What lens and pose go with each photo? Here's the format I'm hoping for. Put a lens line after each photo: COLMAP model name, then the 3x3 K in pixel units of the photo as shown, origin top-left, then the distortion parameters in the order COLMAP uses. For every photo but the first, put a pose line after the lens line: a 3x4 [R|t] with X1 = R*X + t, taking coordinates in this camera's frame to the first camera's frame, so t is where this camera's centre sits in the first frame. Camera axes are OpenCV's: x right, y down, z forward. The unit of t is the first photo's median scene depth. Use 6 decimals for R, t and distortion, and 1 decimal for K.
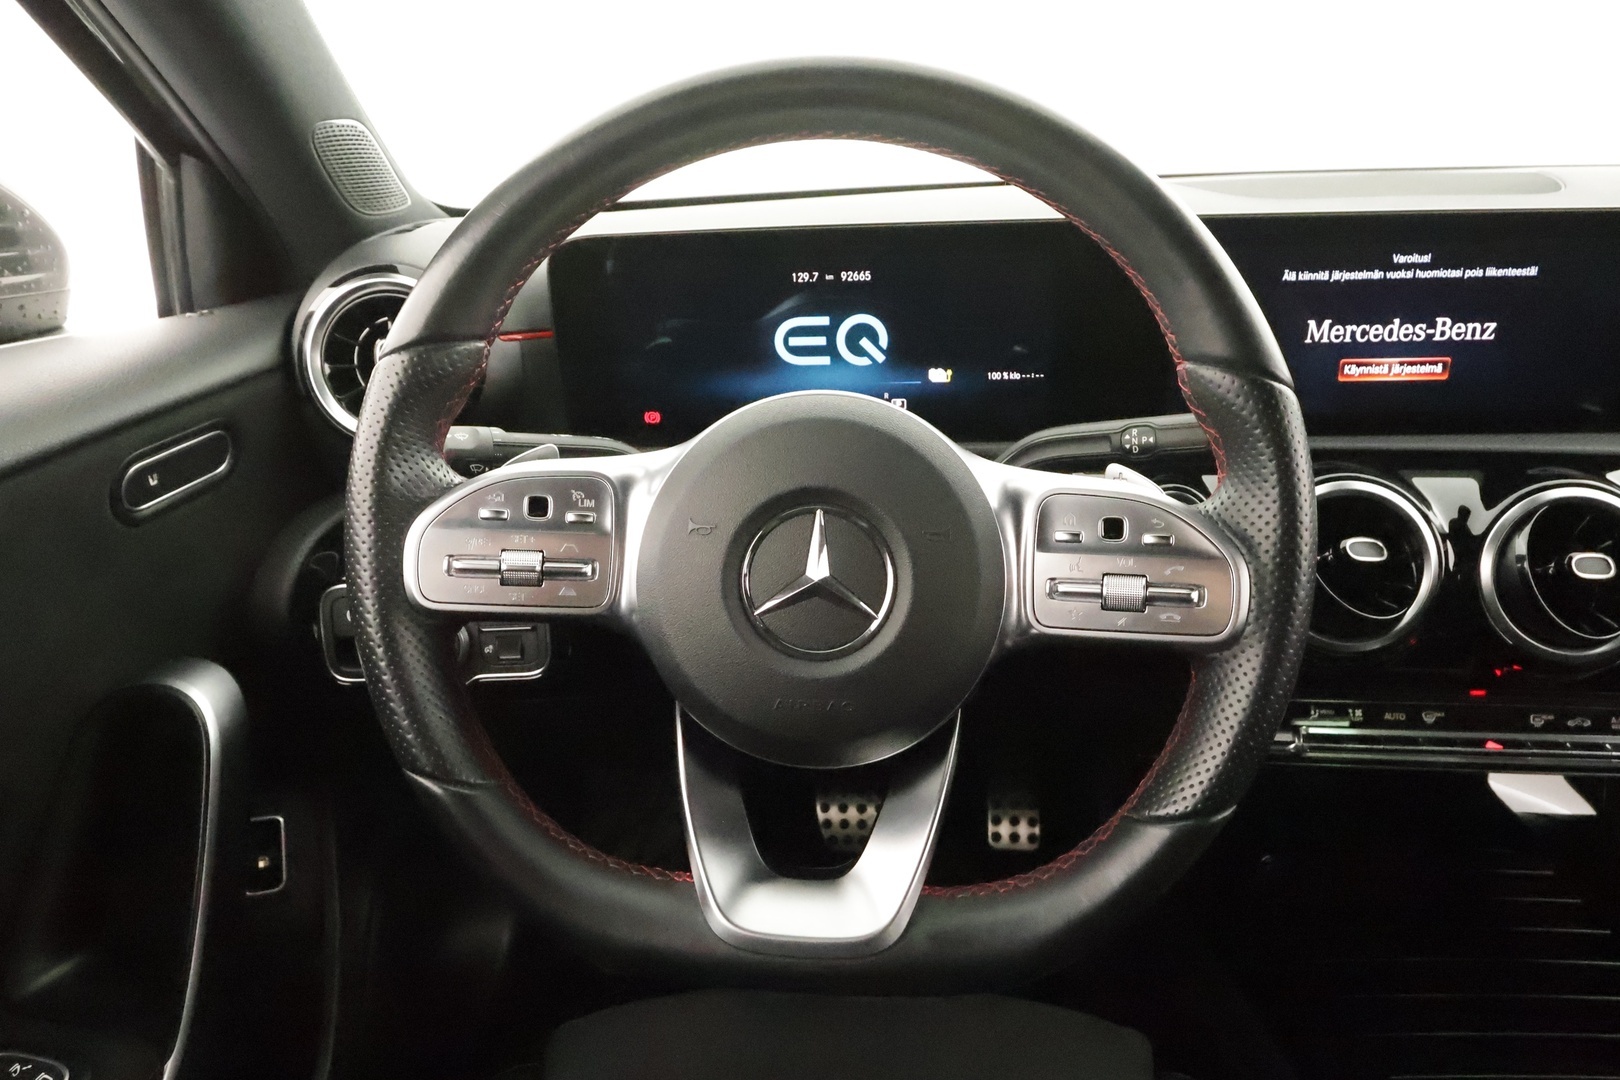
lens RADIAL K [[1102.1, 0, 802.2], [0, 1102.1, 526.4], [0, 0, 1]] dist [0.000346, -0.001602]
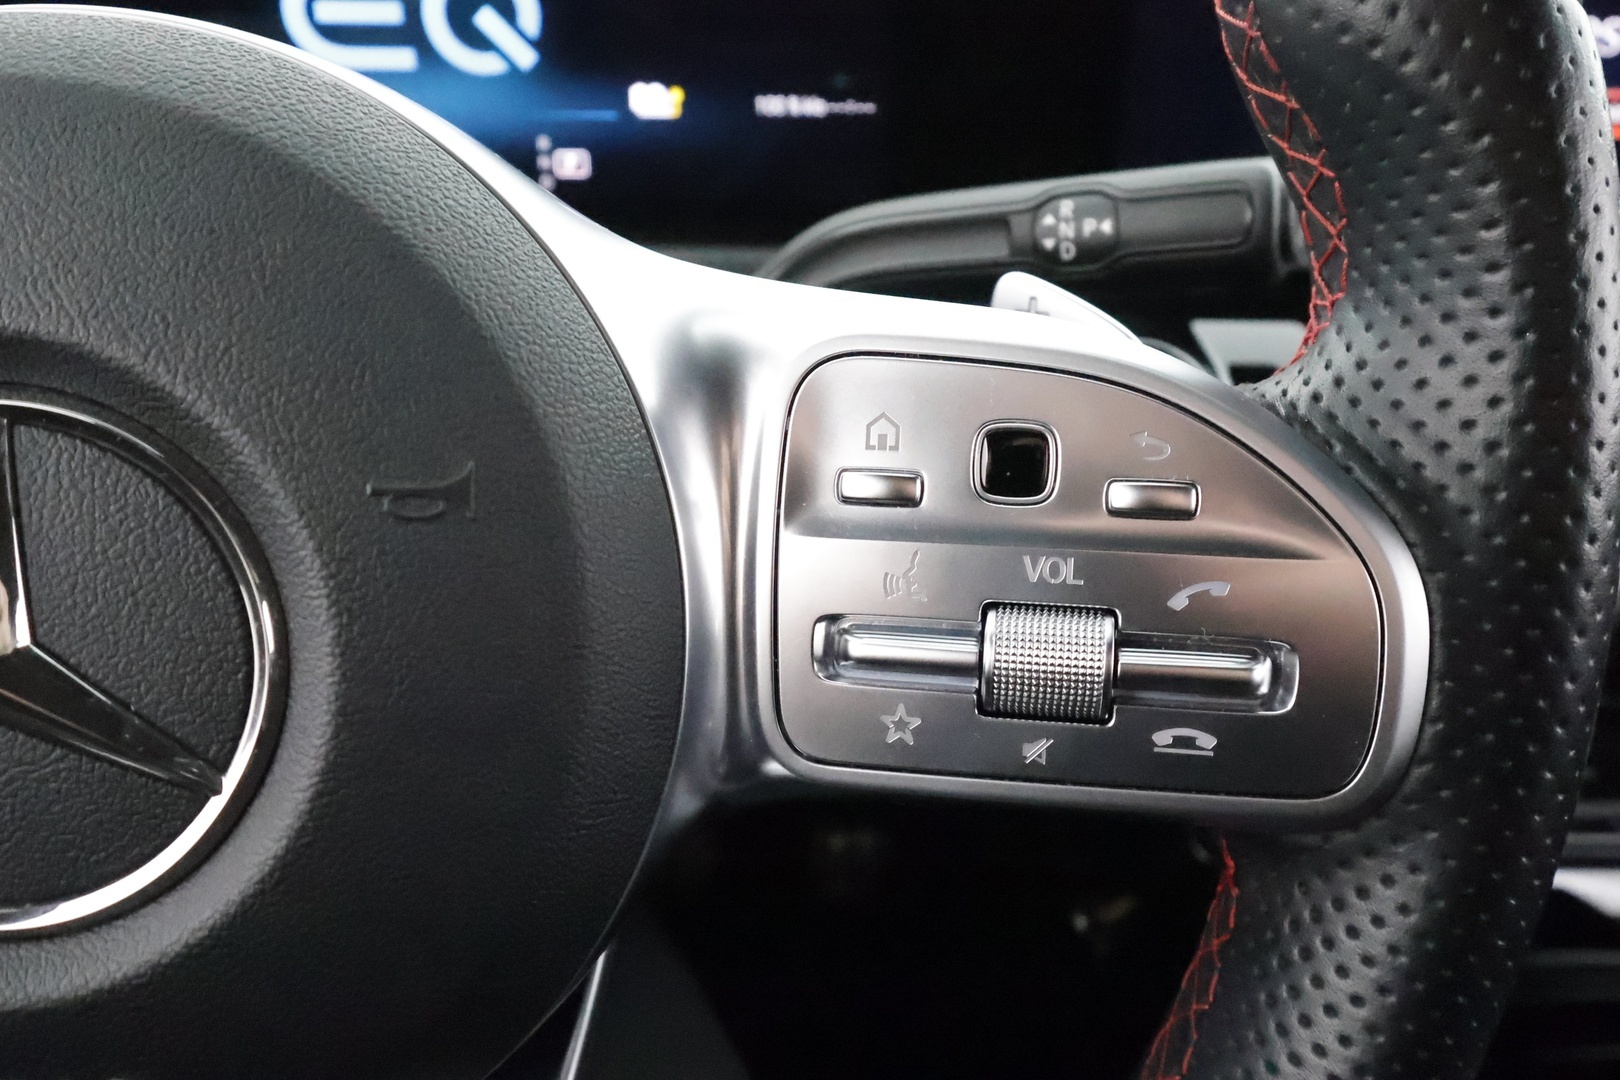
lens RADIAL K [[1265.7, 0, 810.0], [0, 1265.7, 540.0], [0, 0, 1]] dist [0.043071, 0.000746]
pose [[0.991967, -0.009843, 0.126115, 0.137372], [-0.003686, 0.994295, 0.106602, -0.011275], [-0.126445, -0.106211, 0.986271, 0.502236]]
